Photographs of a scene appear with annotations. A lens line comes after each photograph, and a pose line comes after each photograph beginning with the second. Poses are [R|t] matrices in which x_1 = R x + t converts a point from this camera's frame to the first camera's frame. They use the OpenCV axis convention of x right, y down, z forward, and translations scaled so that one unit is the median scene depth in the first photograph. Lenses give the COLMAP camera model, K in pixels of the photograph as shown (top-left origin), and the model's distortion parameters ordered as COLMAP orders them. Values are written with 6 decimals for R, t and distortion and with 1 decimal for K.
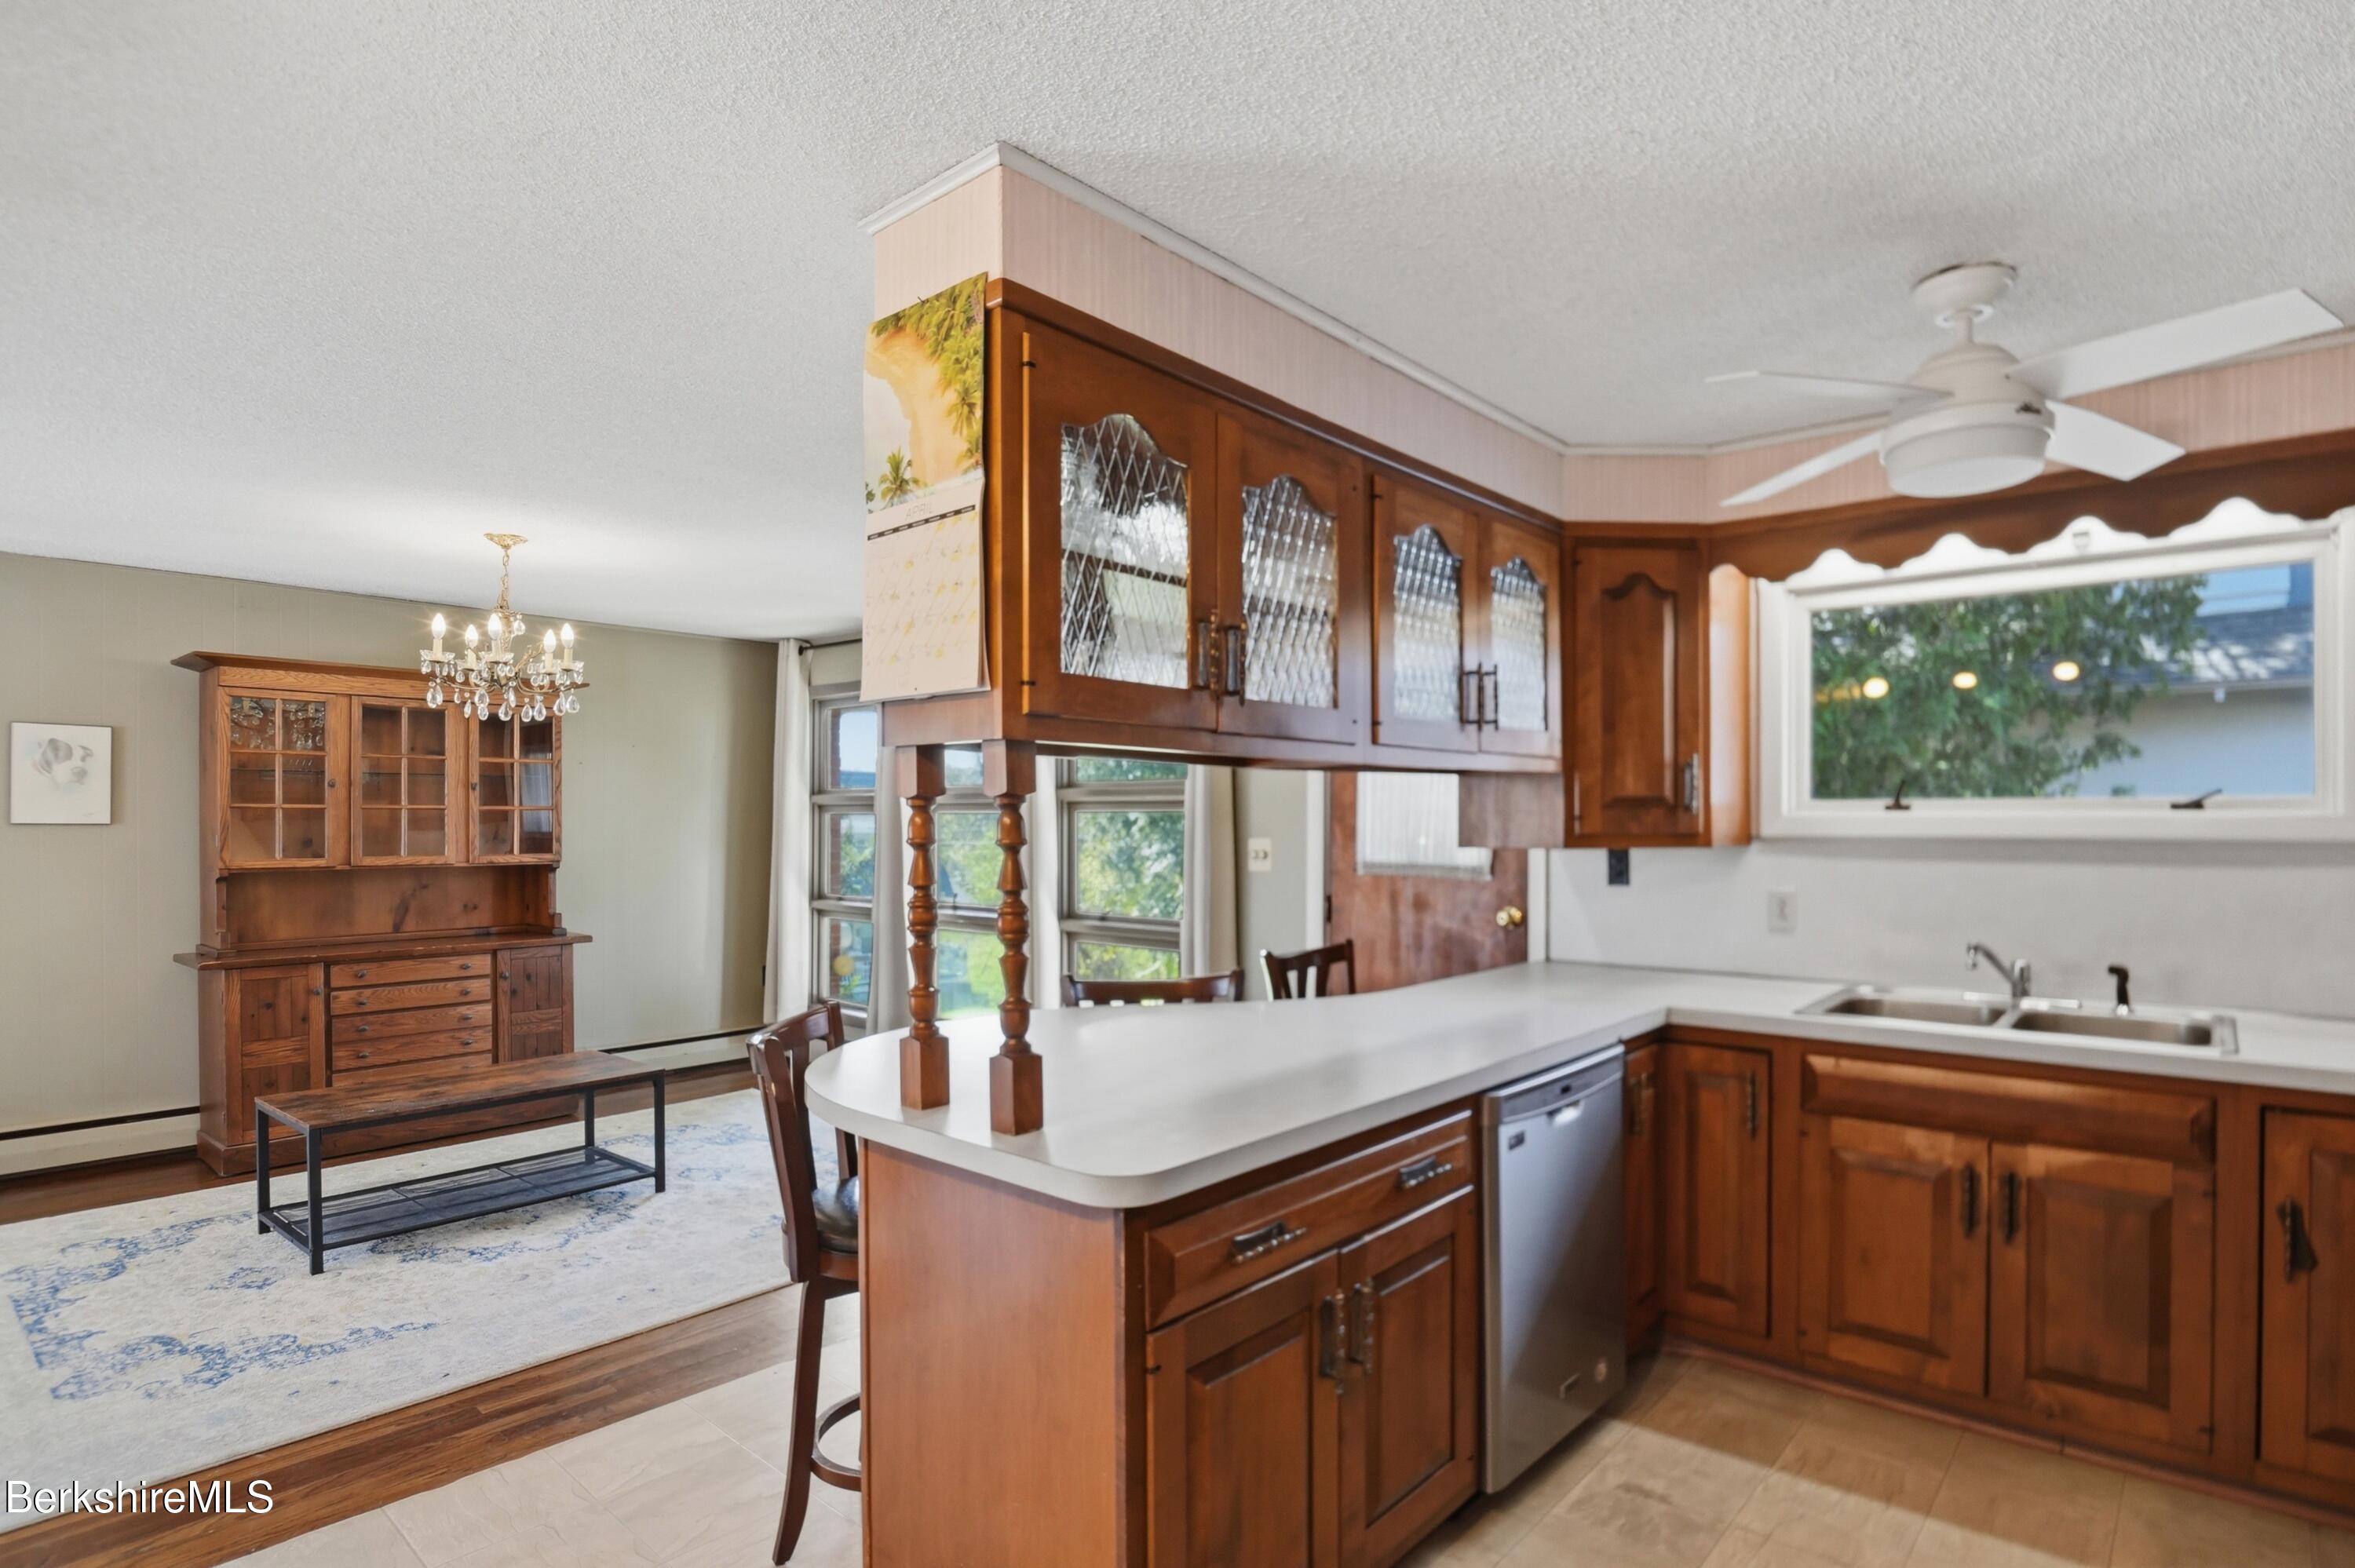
lens RADIAL K [[1170.0, 0, 1291.8], [0, 1170.0, 848.0], [0, 0, 1]] dist [-0.004039, -0.012817]
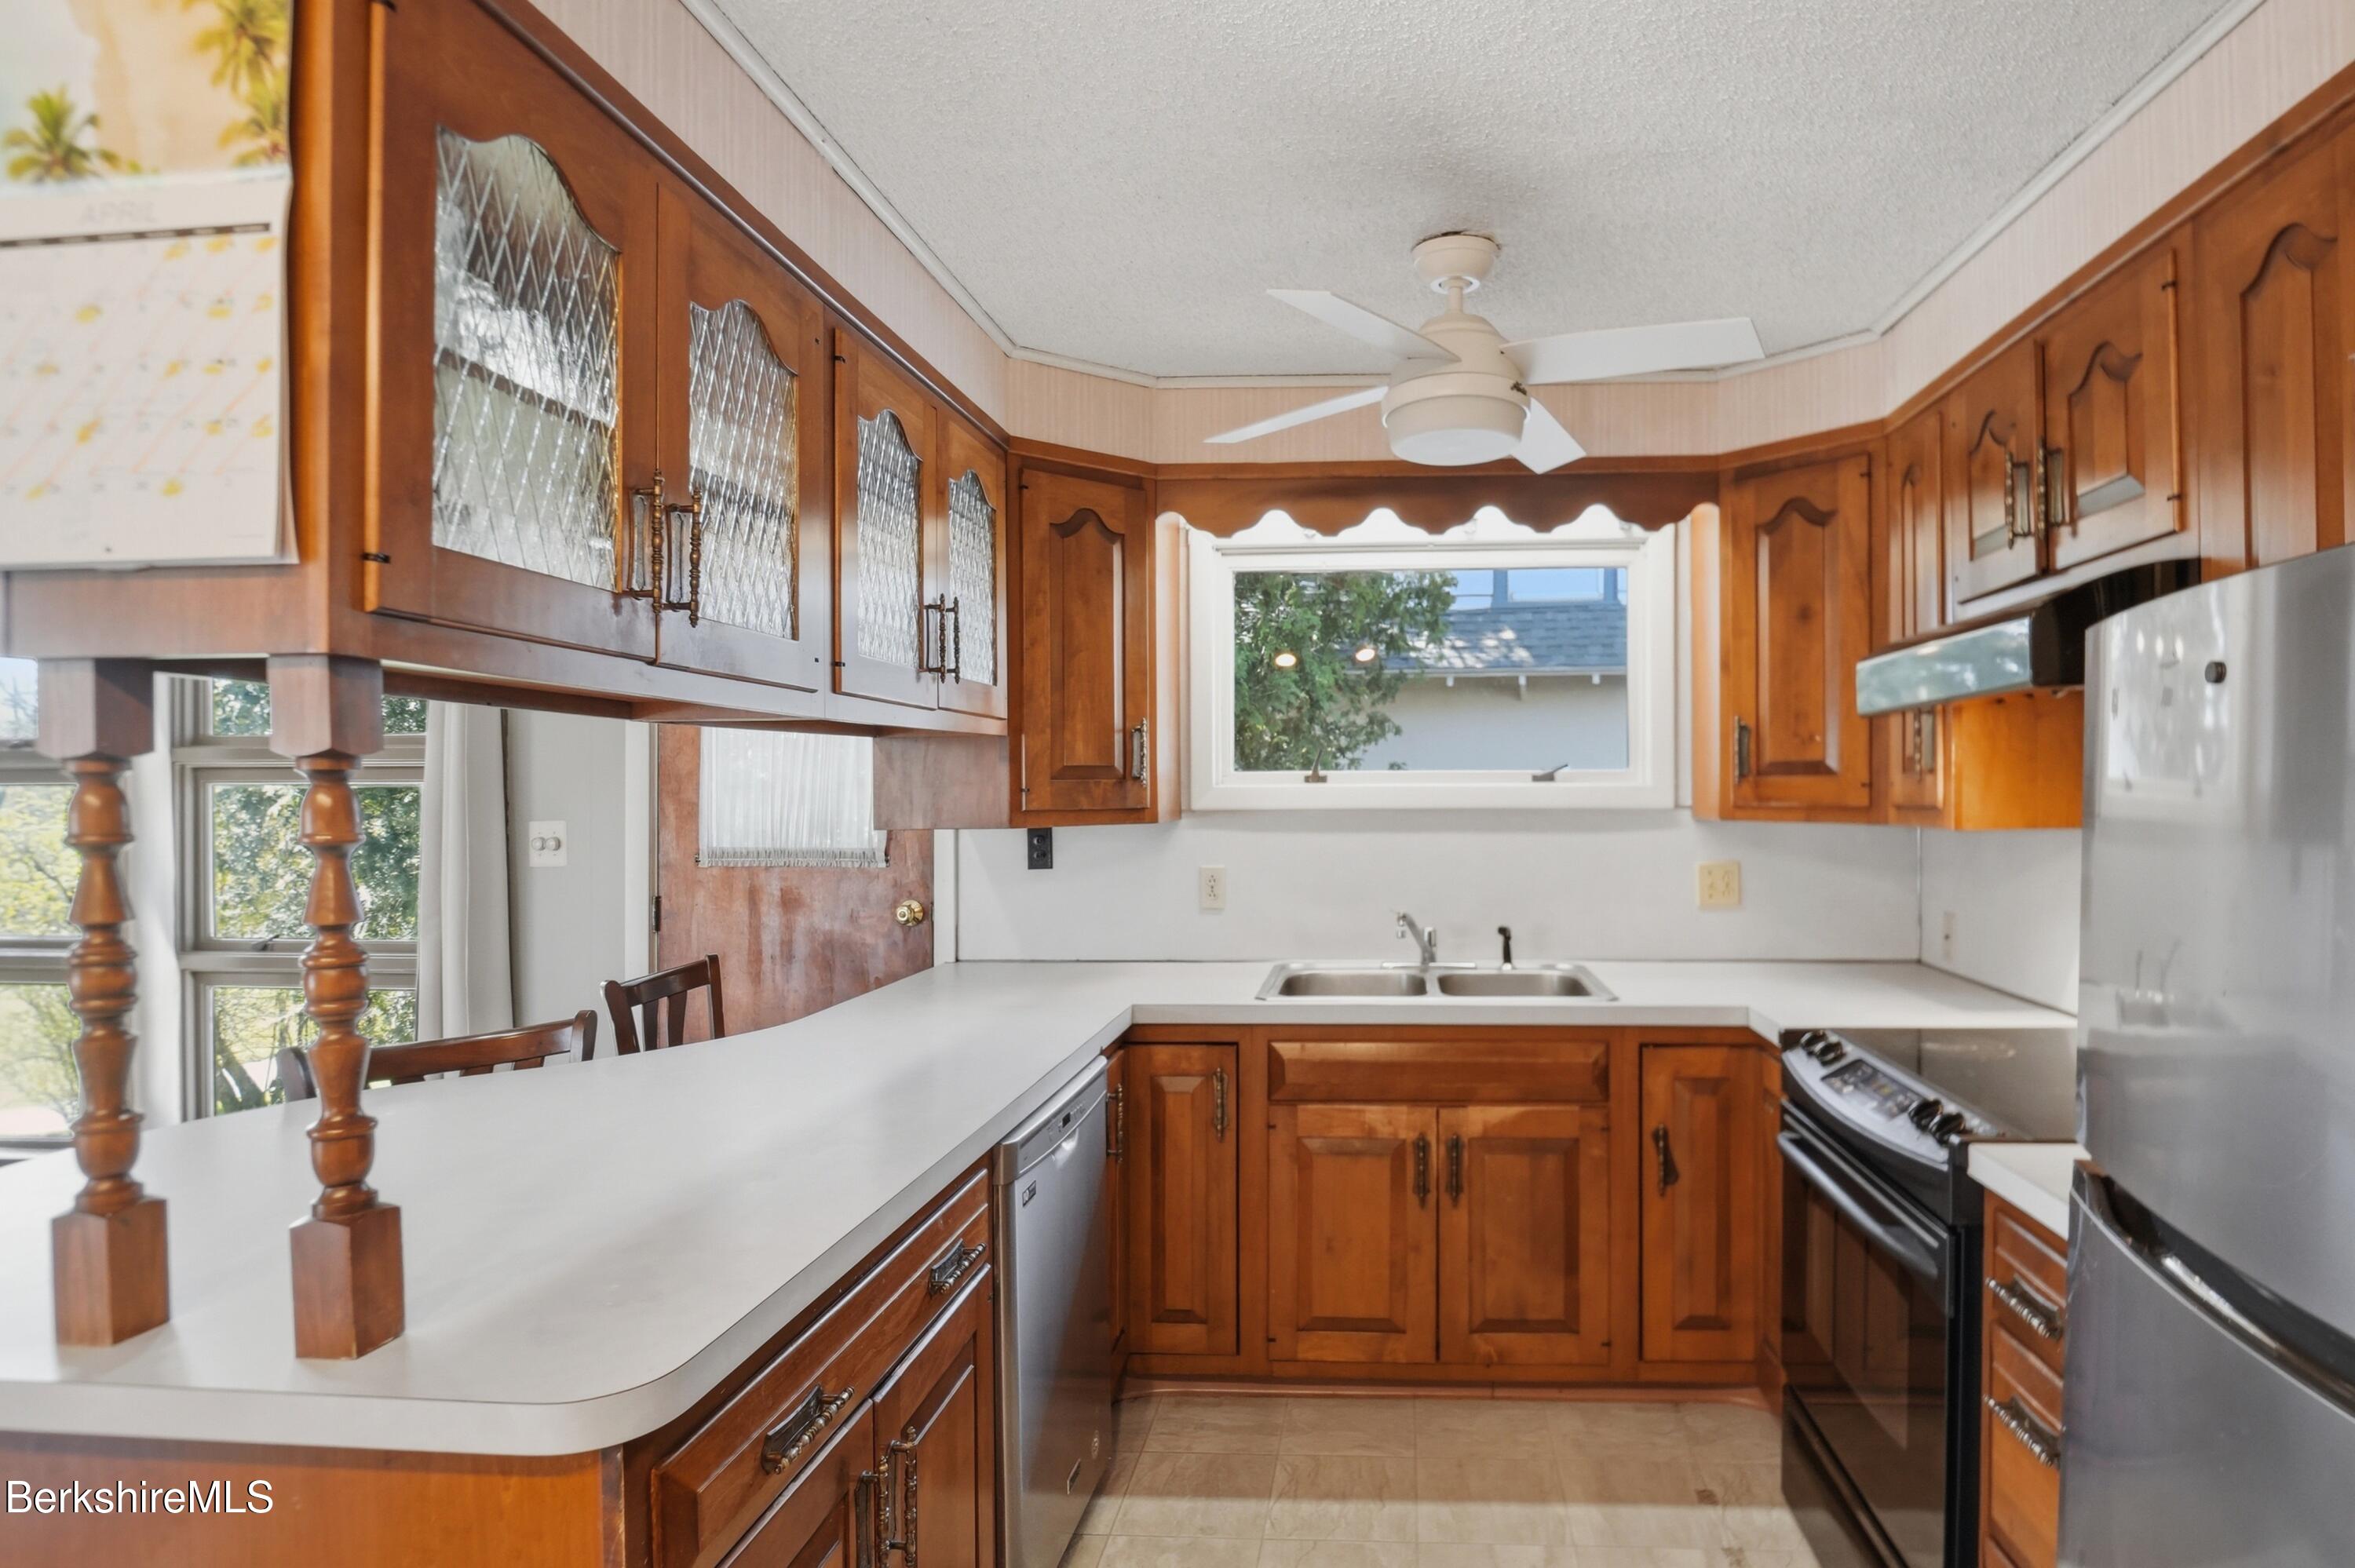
lens RADIAL K [[1265.1, 0, 1258.0], [0, 1265.1, 810.4], [0, 0, 1]] dist [-0.016784, -0.003450]
pose [[0.828191, -0.011814, 0.560322, -0.137139], [0.017127, 0.999844, -0.004234, -0.005310], [-0.560185, 0.013103, 0.828264, 0.166181]]
